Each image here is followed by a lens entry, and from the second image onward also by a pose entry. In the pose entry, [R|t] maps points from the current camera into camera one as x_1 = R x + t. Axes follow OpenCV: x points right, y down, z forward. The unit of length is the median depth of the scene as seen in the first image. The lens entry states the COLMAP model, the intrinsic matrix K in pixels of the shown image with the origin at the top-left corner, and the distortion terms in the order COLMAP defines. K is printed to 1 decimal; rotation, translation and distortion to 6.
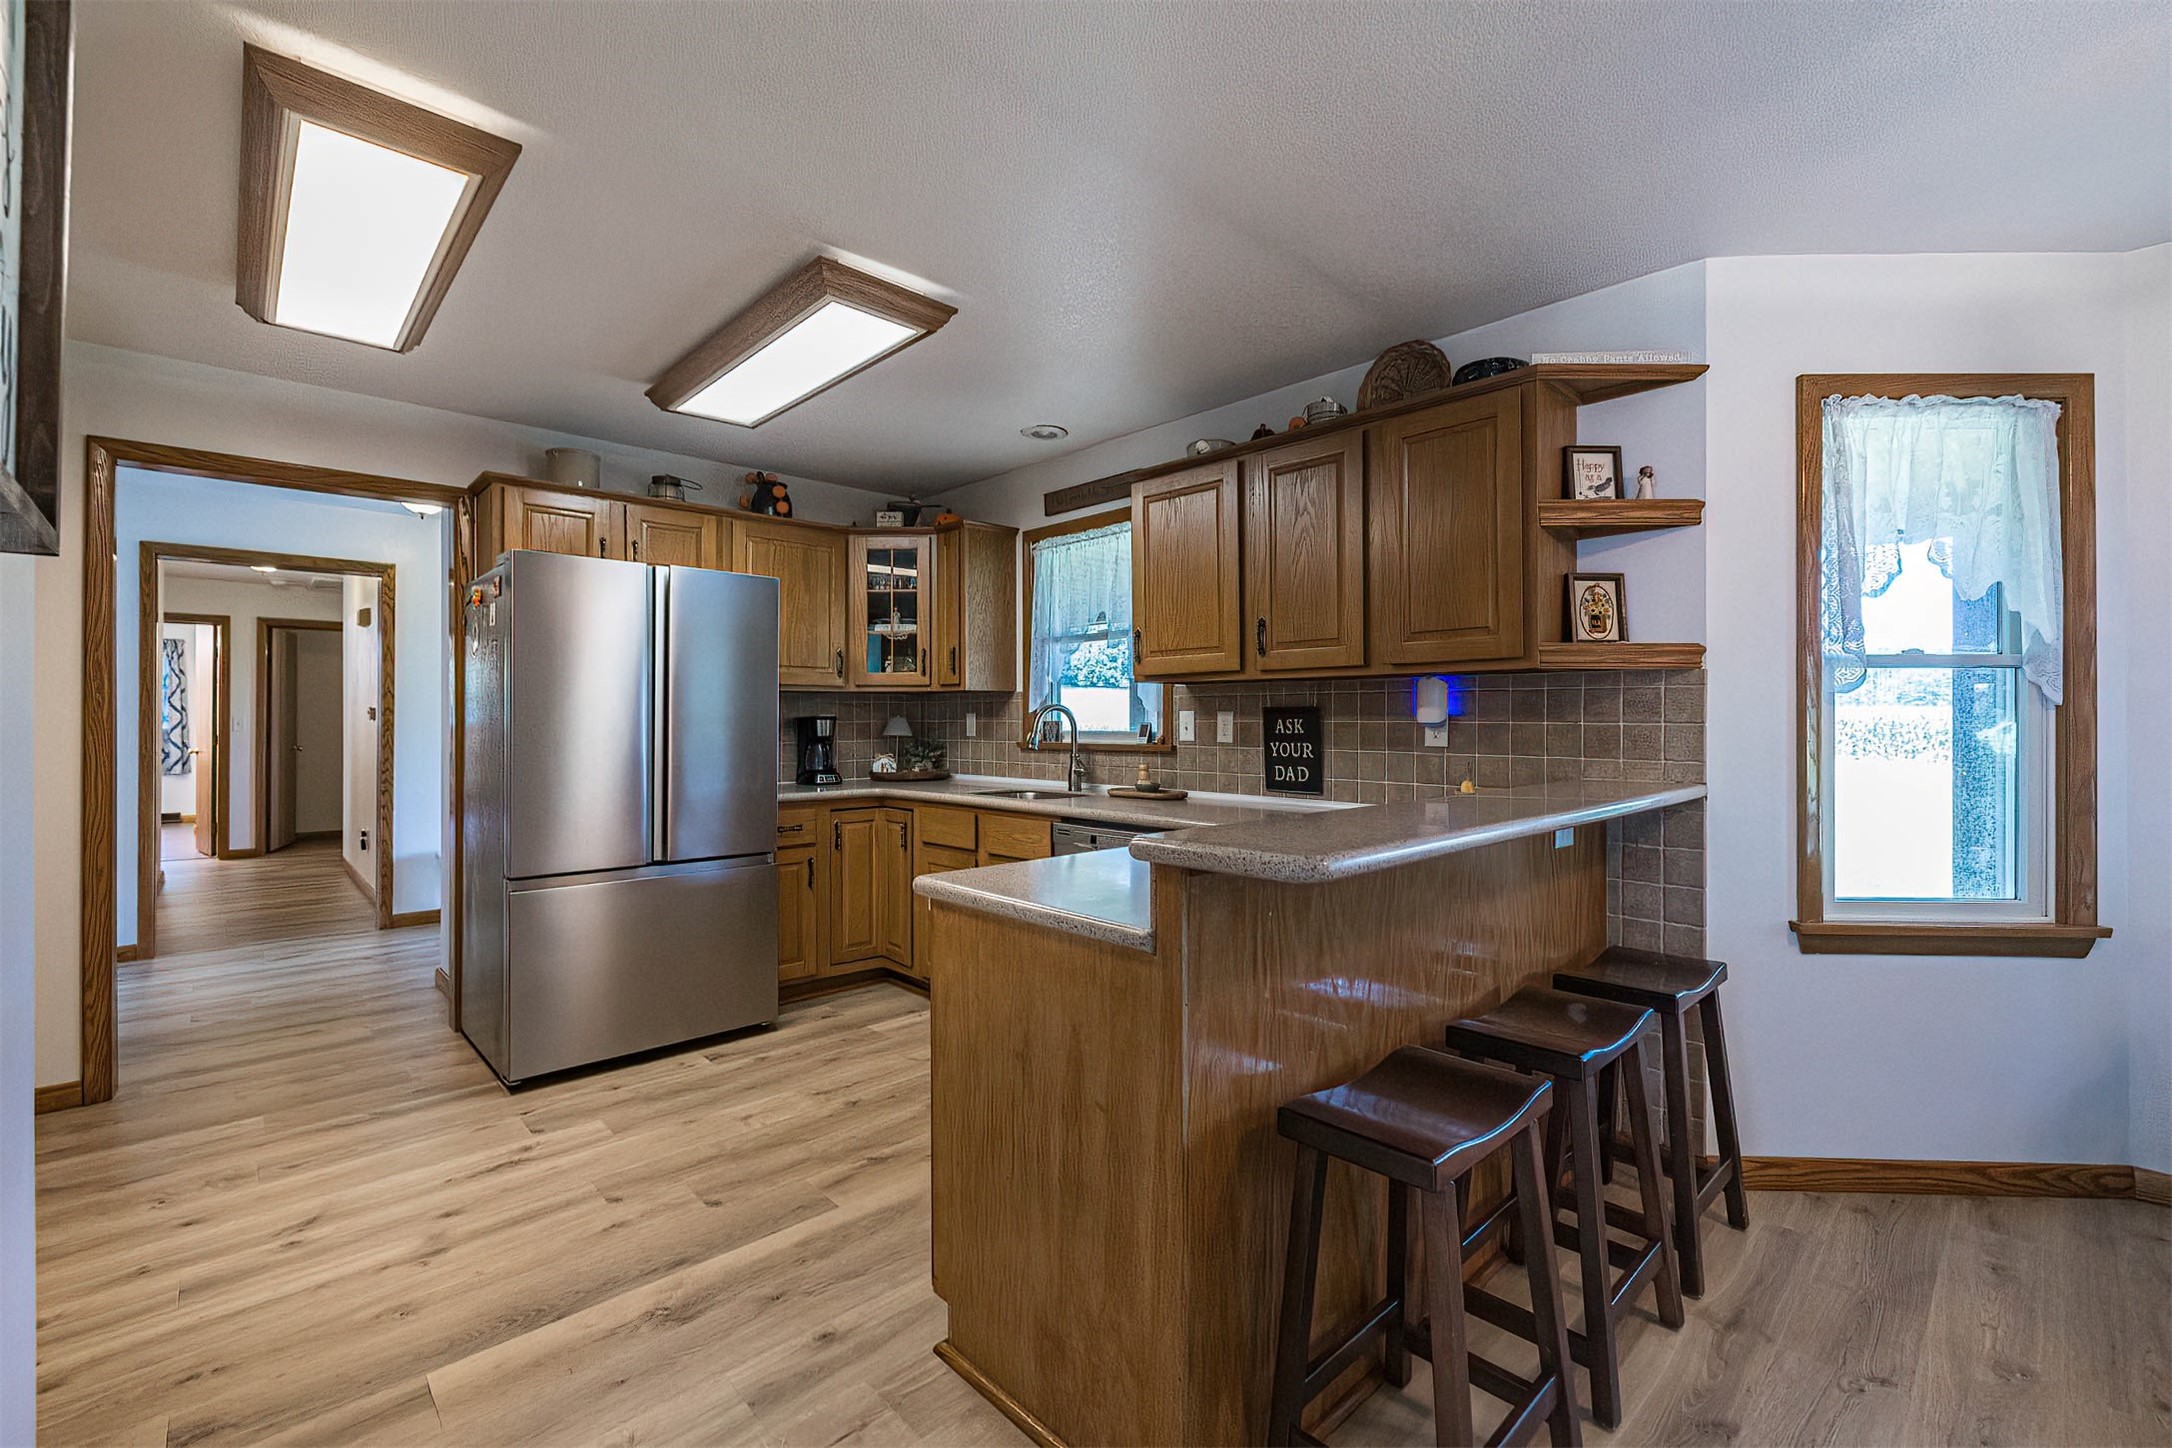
lens RADIAL K [[918.2, 0, 1083.3], [0, 918.2, 713.7], [0, 0, 1]] dist [-0.001086, -0.000308]
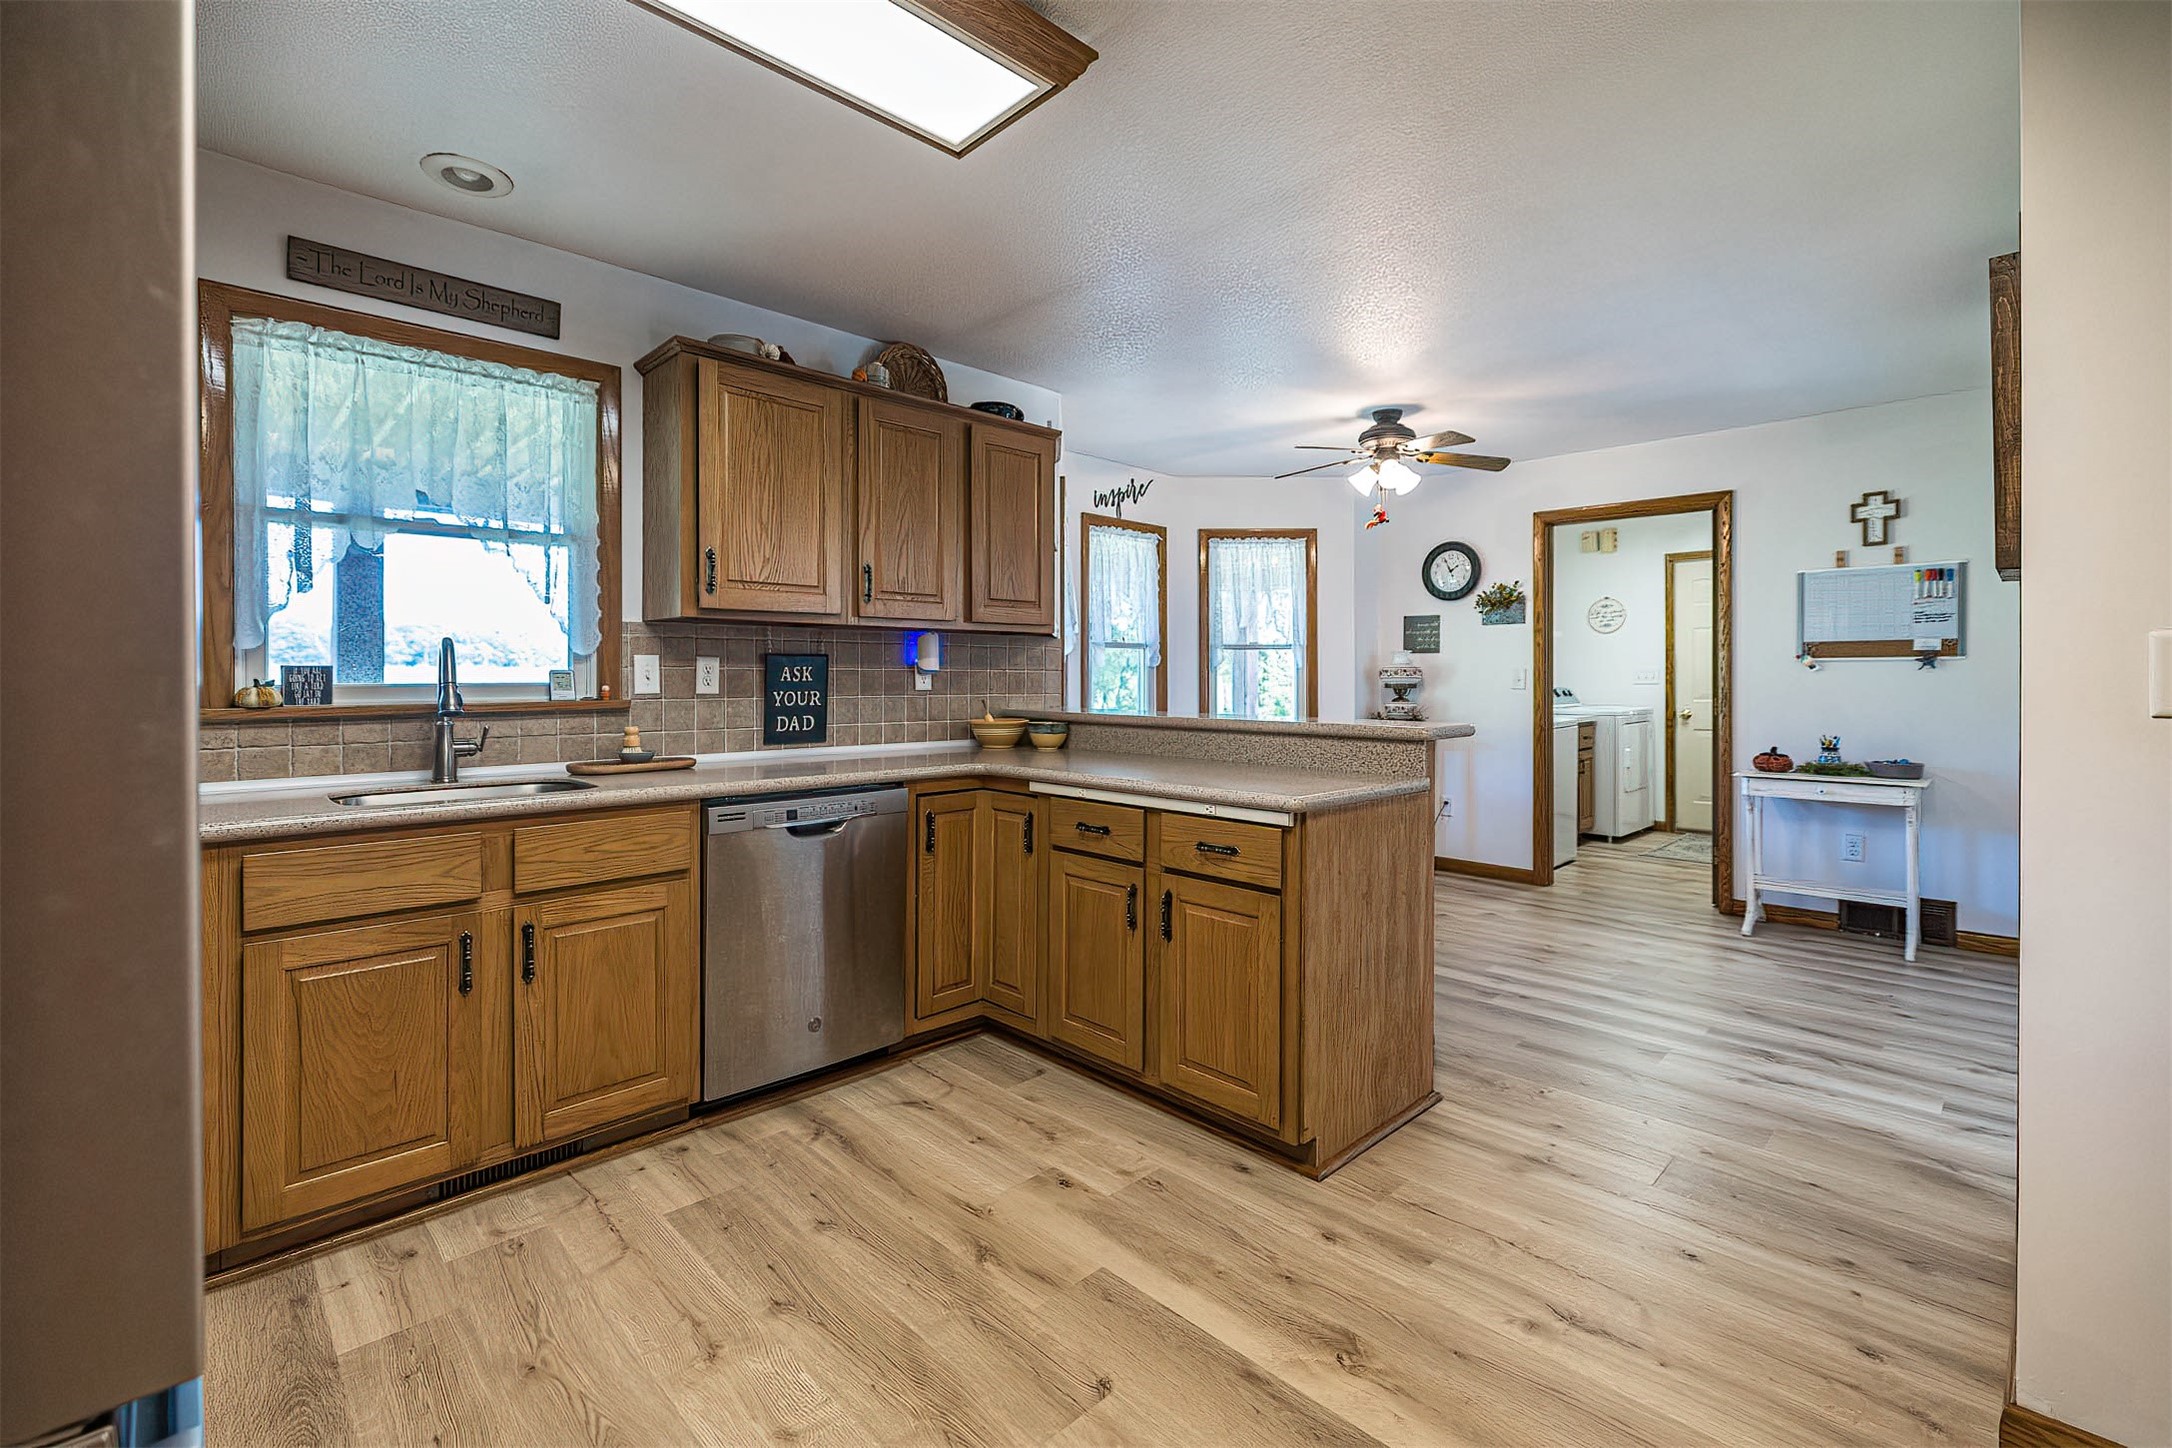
lens RADIAL K [[915.3, 0, 1079.9], [0, 915.3, 680.7], [0, 0, 1]] dist [0.000400, -0.000149]
pose [[0.003205, -0.004401, 0.999985, -0.752105], [-0.004550, 0.999980, 0.004415, 0.015532], [-0.999985, -0.004564, 0.003184, 0.721784]]
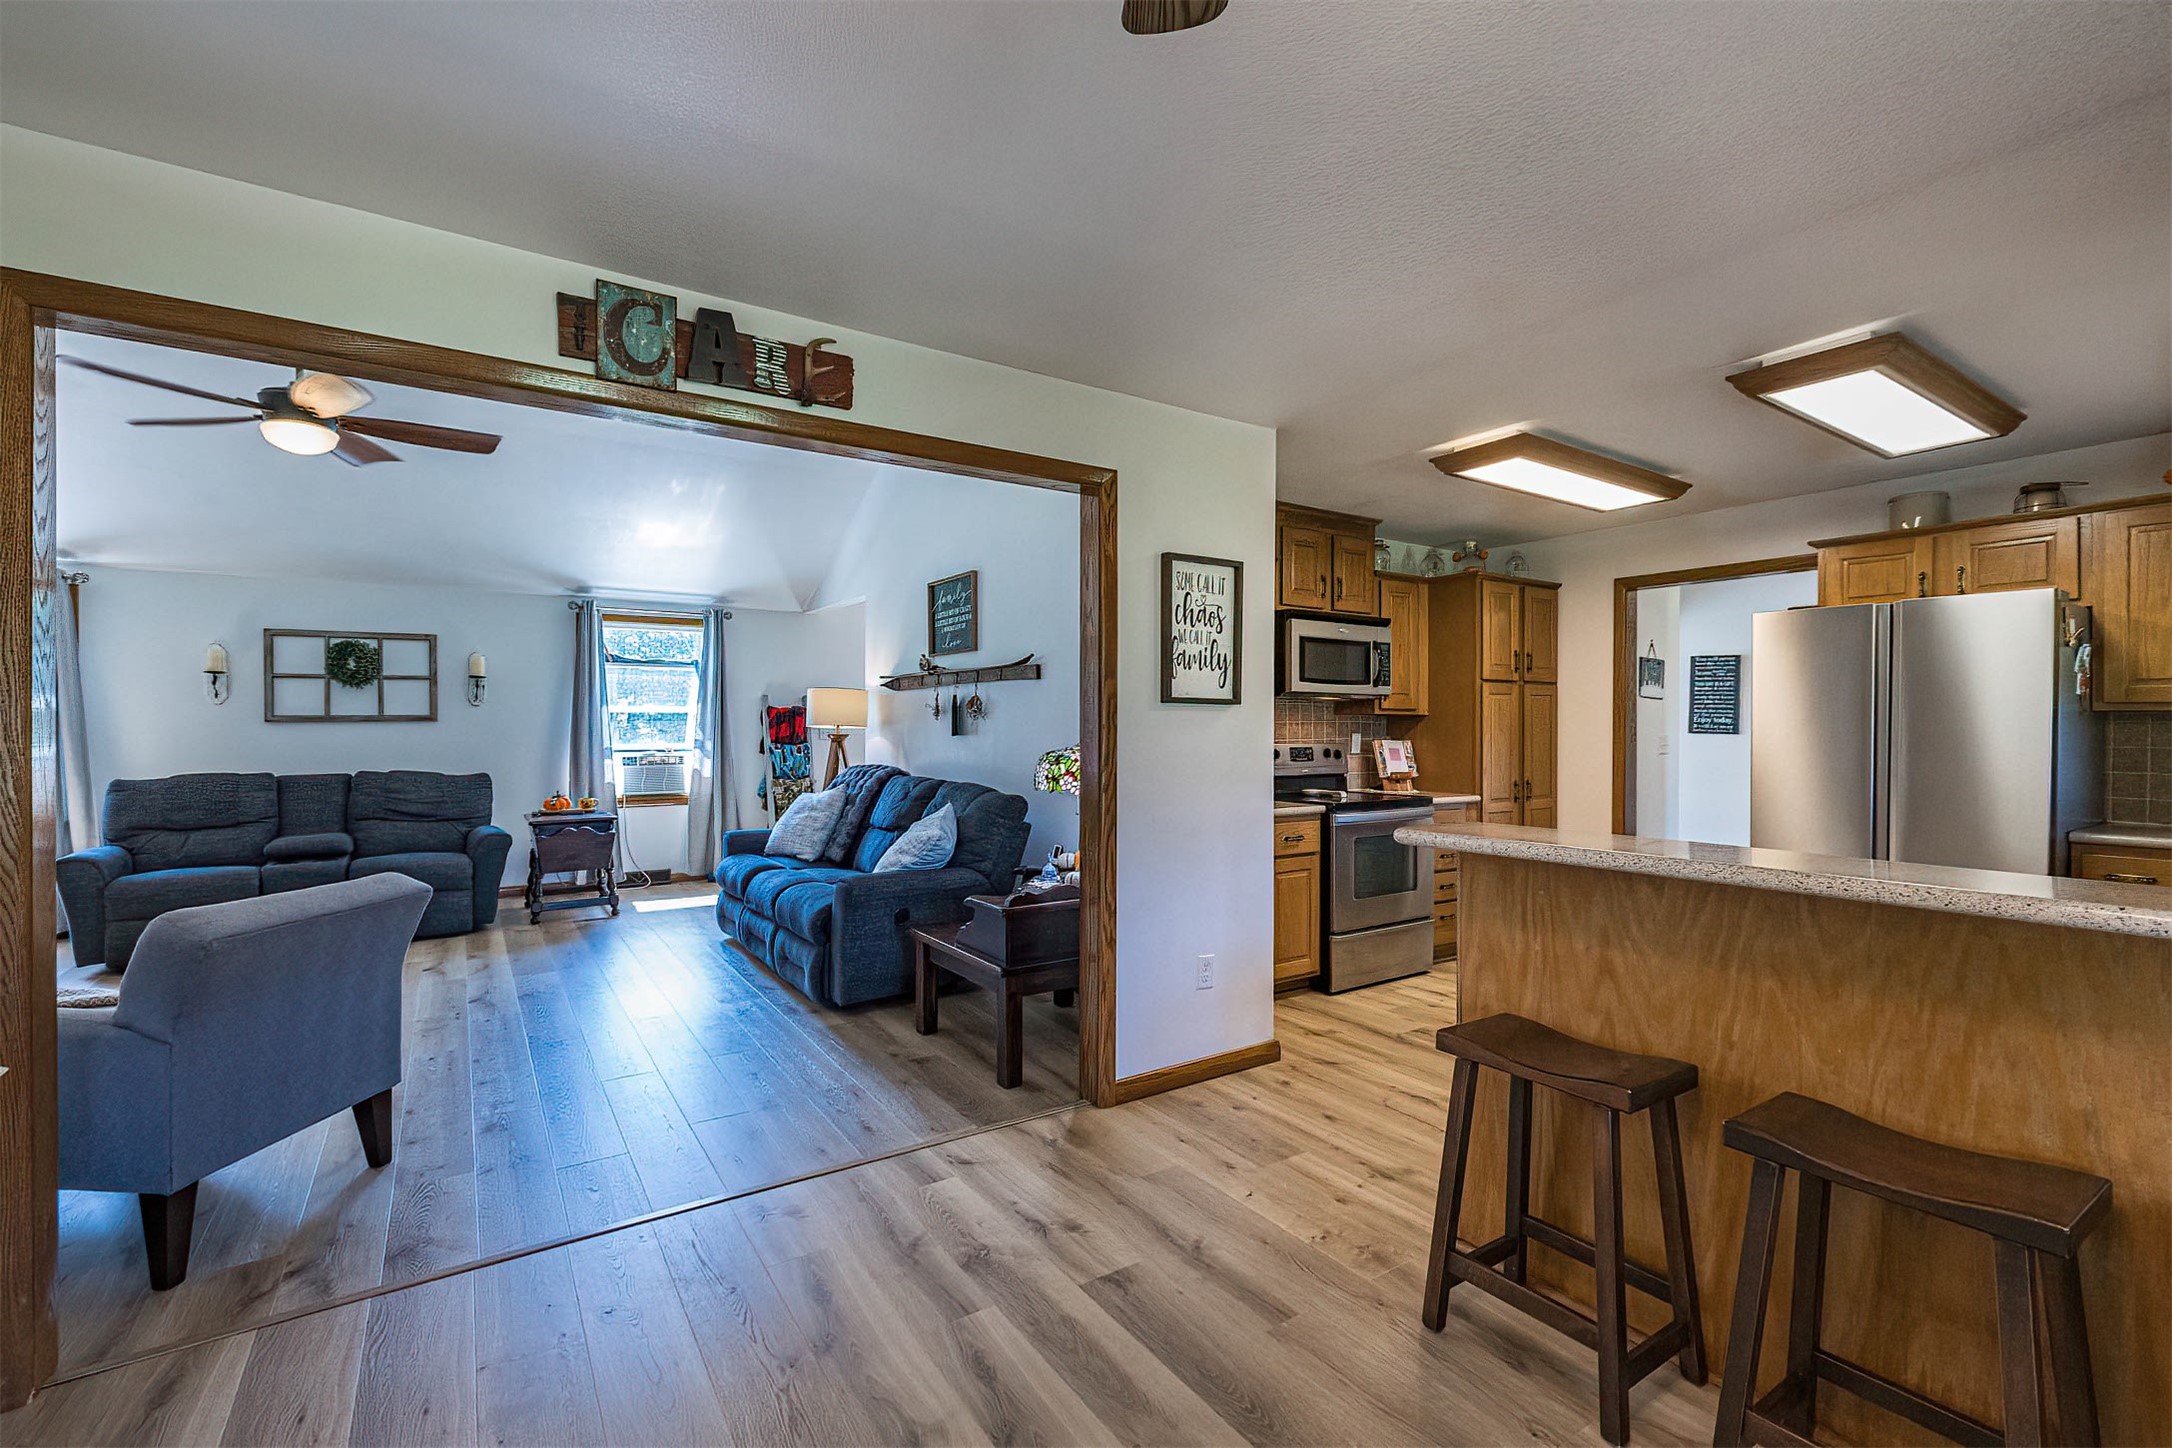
lens RADIAL K [[957.8, 0, 1086.0], [0, 957.8, 724.0], [0, 0, 1]] dist [-0.000020, 0.000543]
pose [[-0.164130, -0.000062, -0.986439, 0.819830], [0.002429, 0.999997, -0.000467, -0.018568], [0.986436, -0.002473, -0.164130, 0.255275]]
